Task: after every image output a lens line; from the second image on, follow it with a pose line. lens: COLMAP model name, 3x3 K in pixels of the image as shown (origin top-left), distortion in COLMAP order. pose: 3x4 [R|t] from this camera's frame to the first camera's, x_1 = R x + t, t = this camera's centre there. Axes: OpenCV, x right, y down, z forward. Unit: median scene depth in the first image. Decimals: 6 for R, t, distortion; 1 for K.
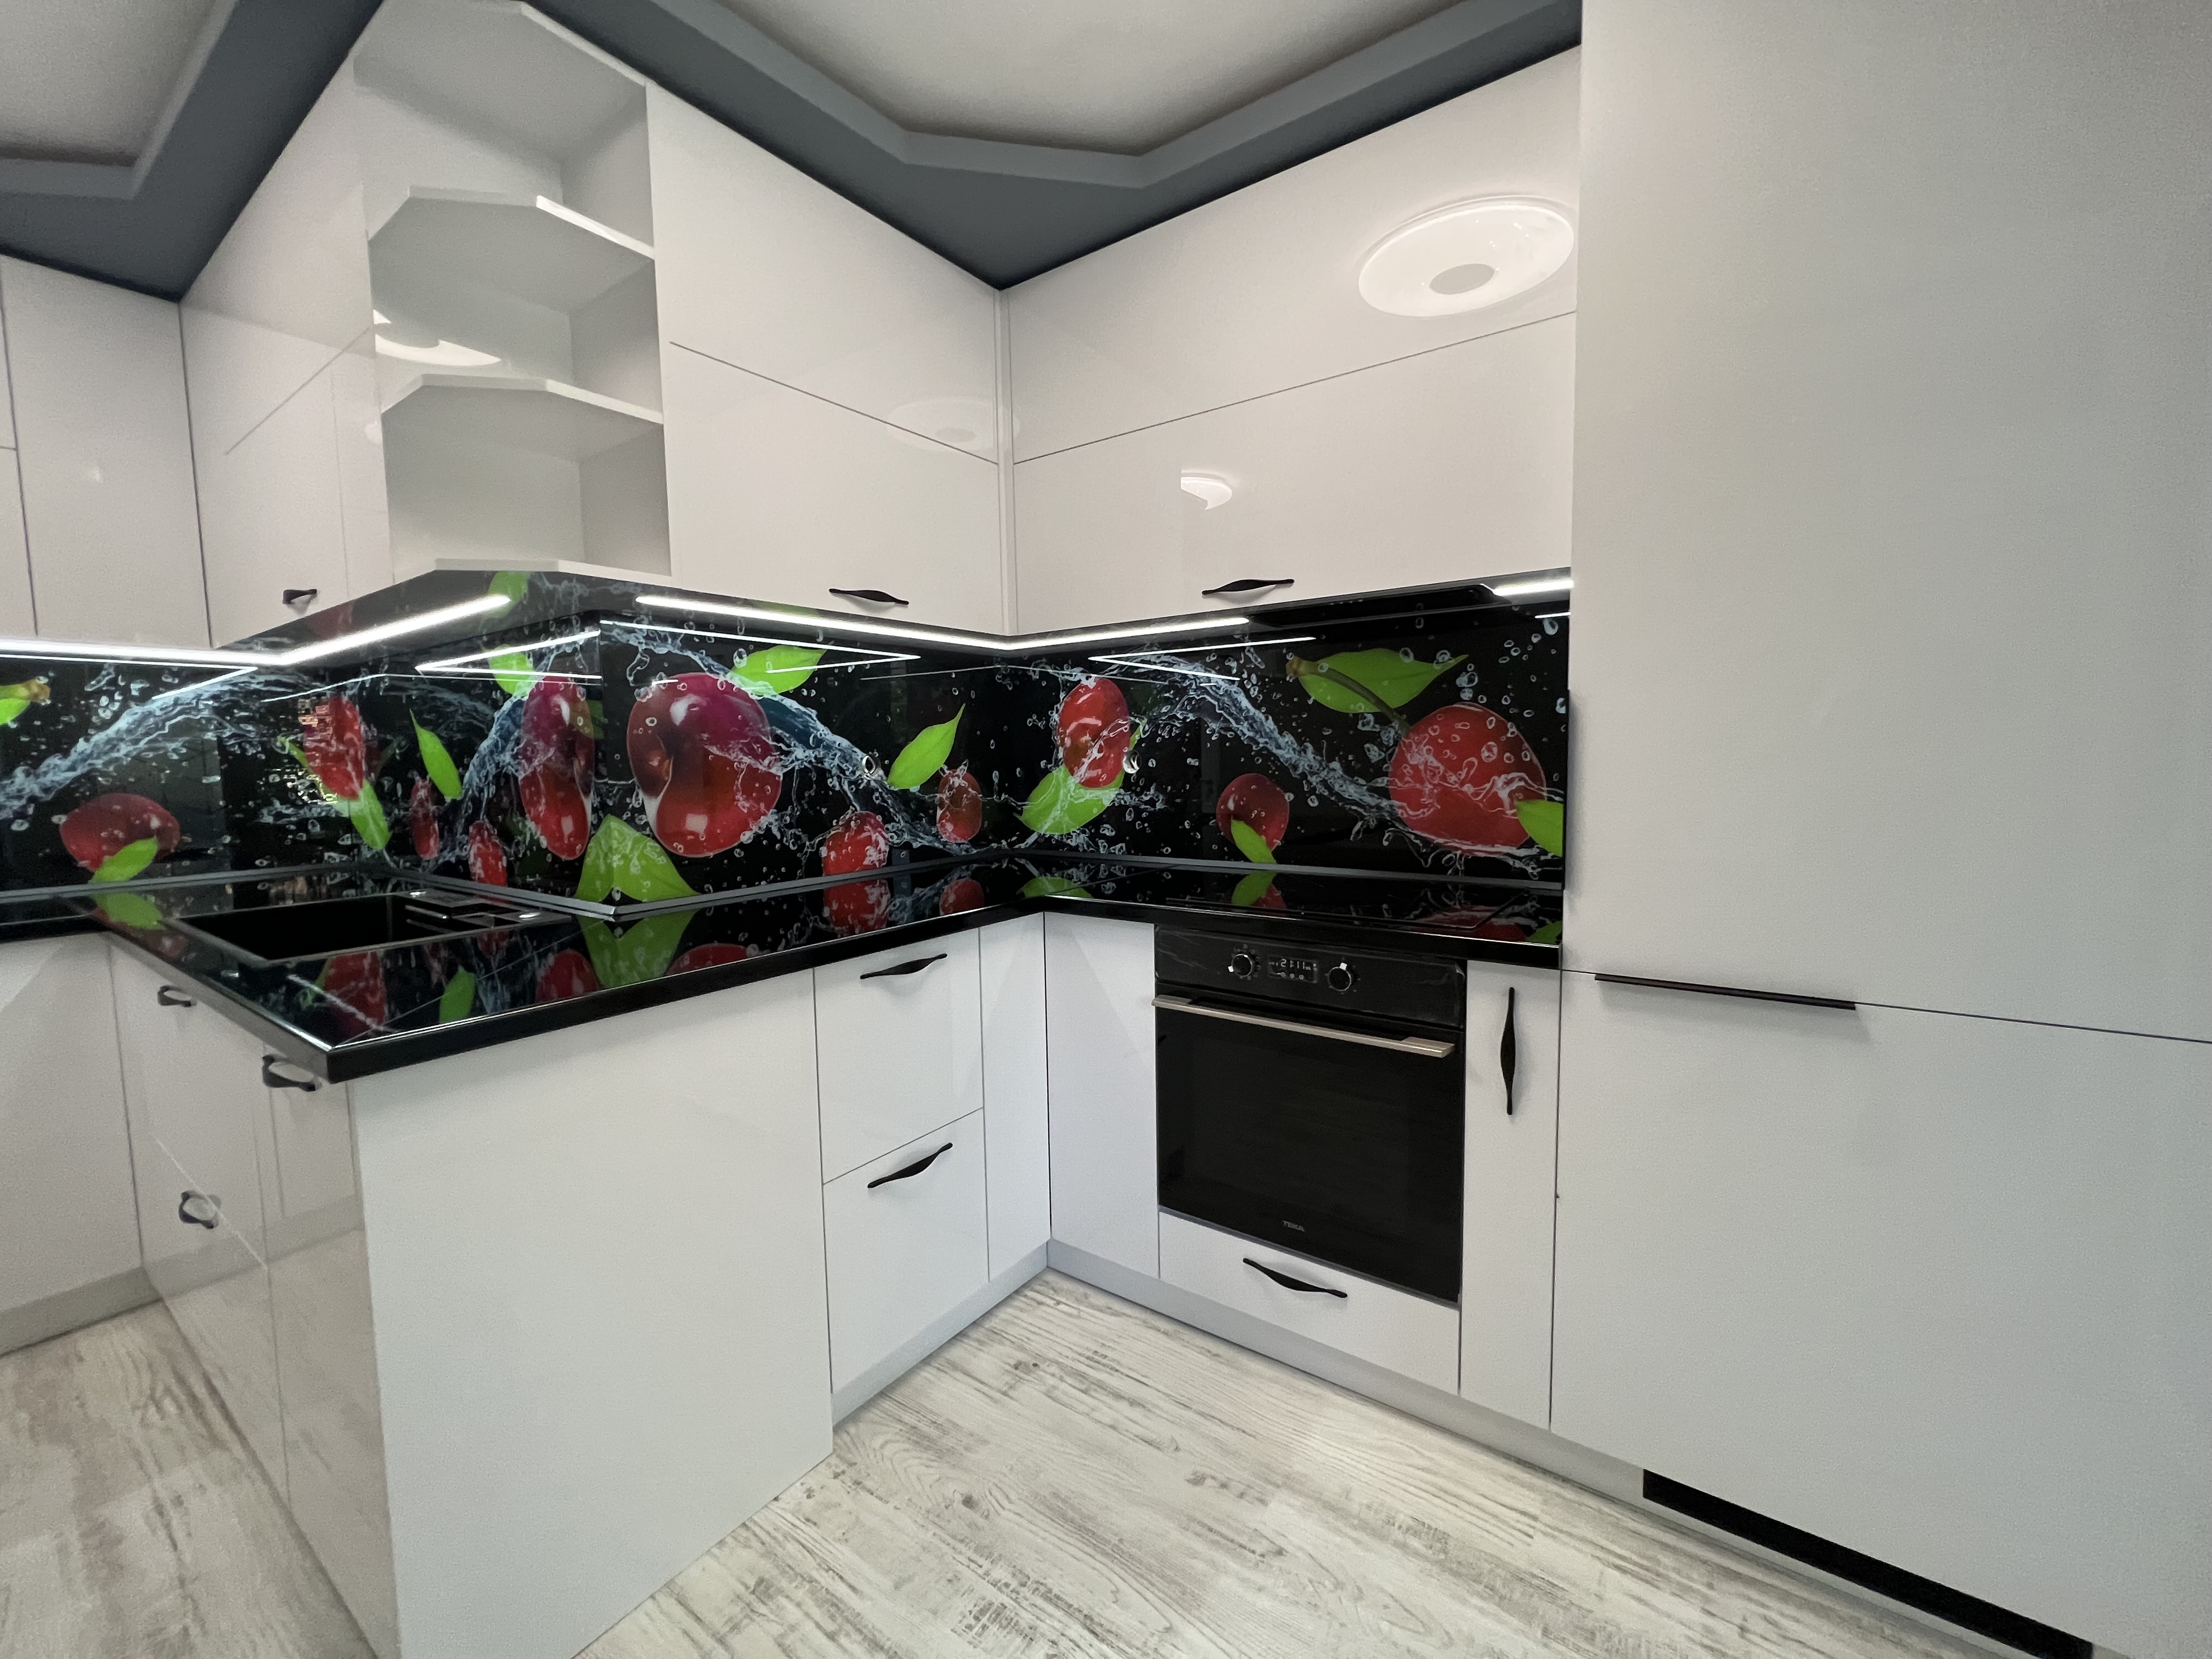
lens RADIAL K [[892.7, 0, 1102.2], [0, 892.7, 822.9], [0, 0, 1]] dist [-0.004740, 0.001700]
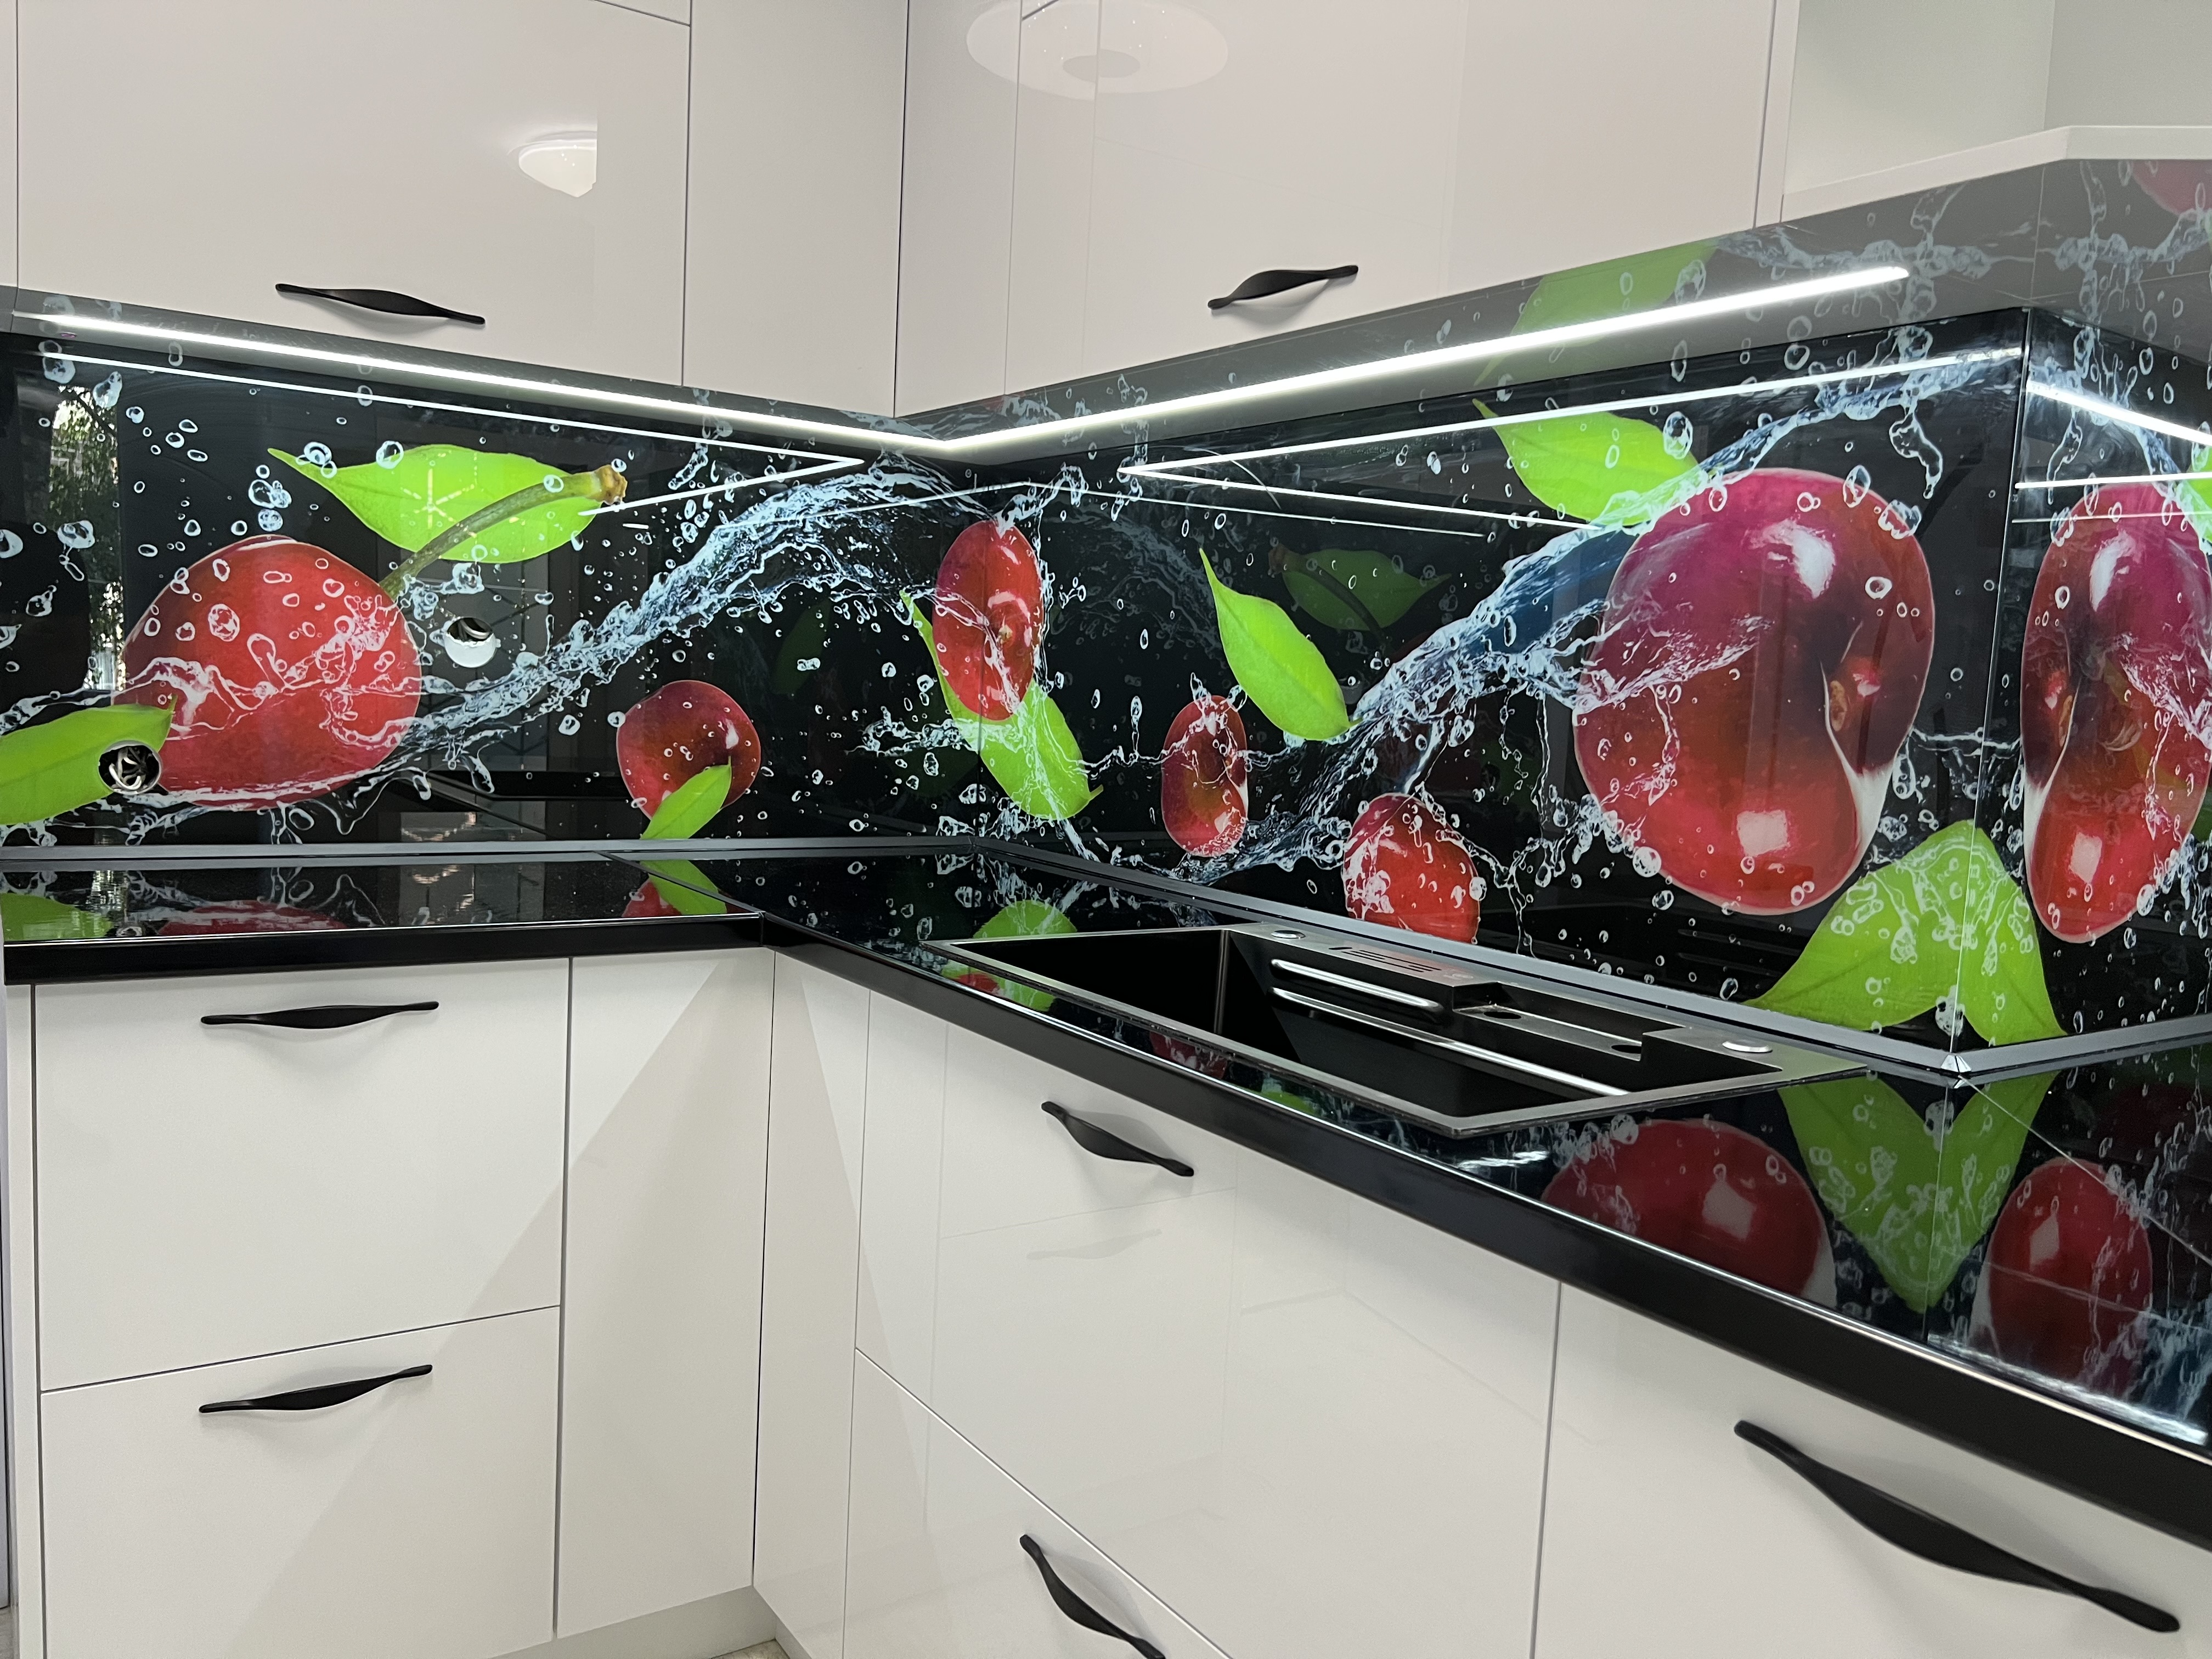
lens RADIAL K [[1661.5, 0, 1126.1], [0, 1661.5, 845.1], [0, 0, 1]] dist [0.046870, -0.051358]
pose [[0.936474, 0.100939, -0.335899, -0.563854], [-0.095749, 0.994890, 0.032025, 0.010948], [0.337416, 0.002171, 0.941353, 0.138907]]
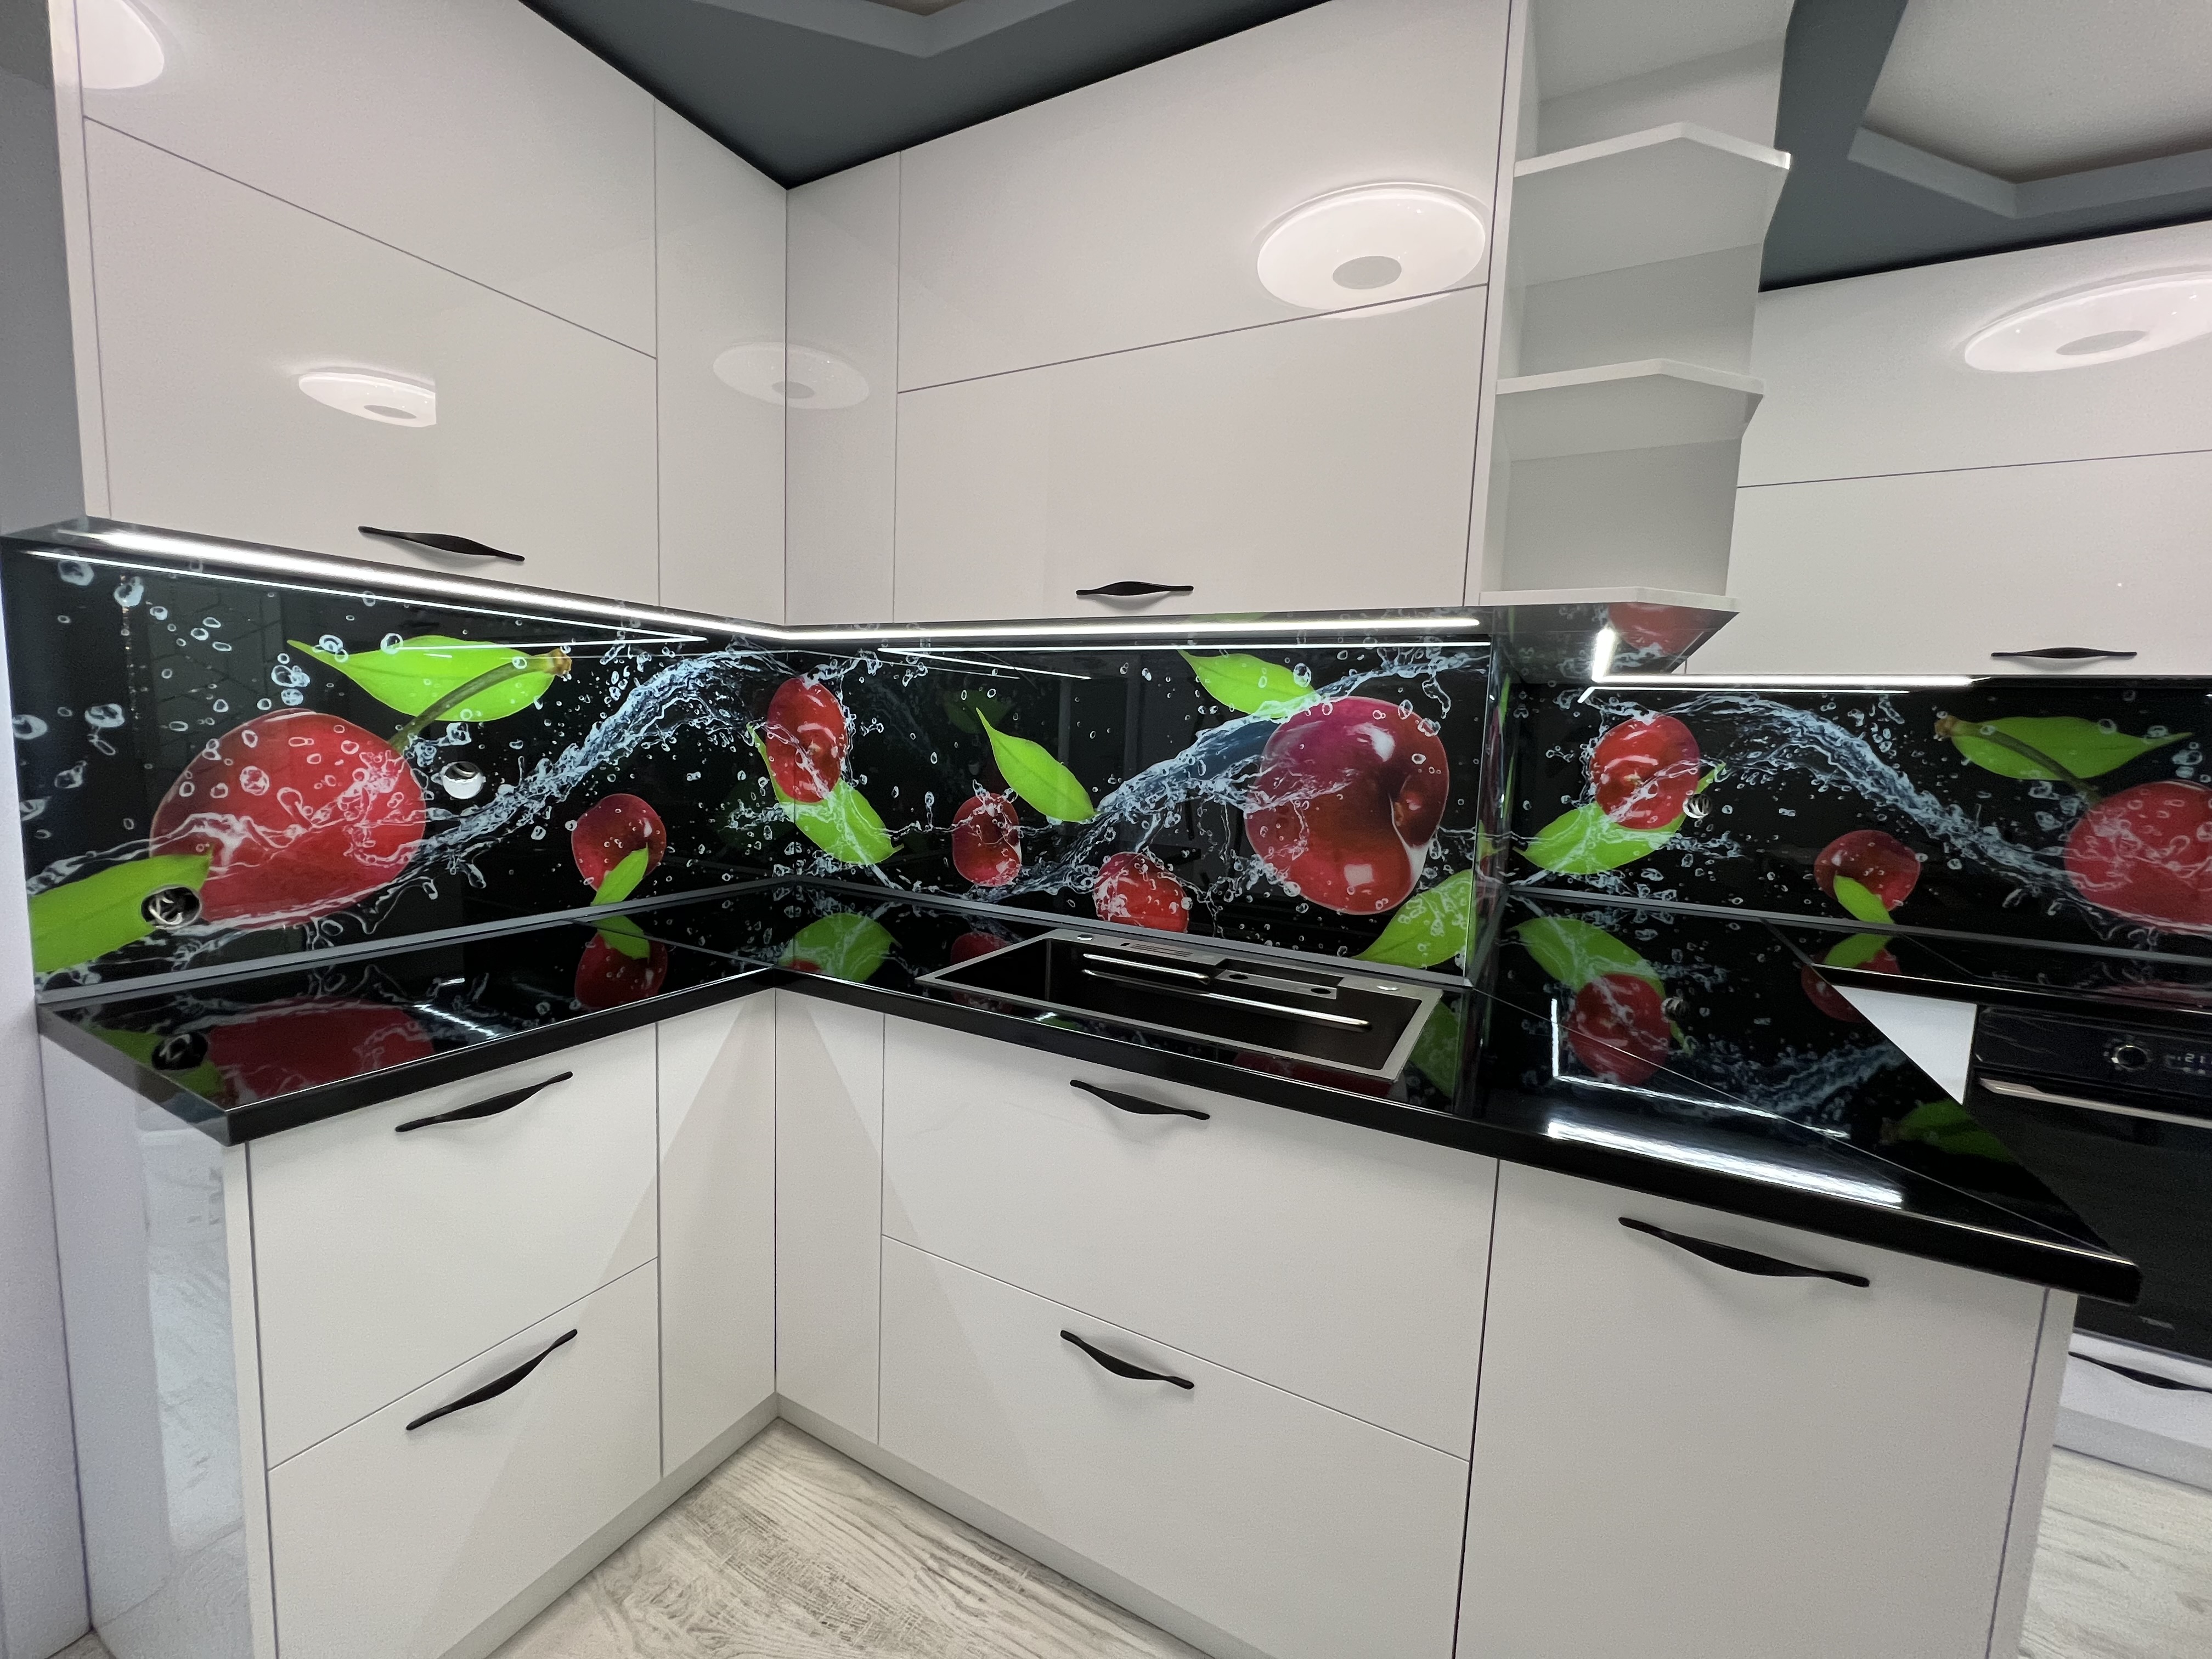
lens RADIAL K [[892.7, 0, 1097.6], [0, 892.7, 822.0], [0, 0, 1]] dist [-0.004740, 0.001700]
pose [[0.990320, 0.043858, 0.131696, -0.885061], [-0.047142, 0.998648, 0.021919, -0.050755], [-0.130556, -0.027916, 0.991048, 0.164162]]
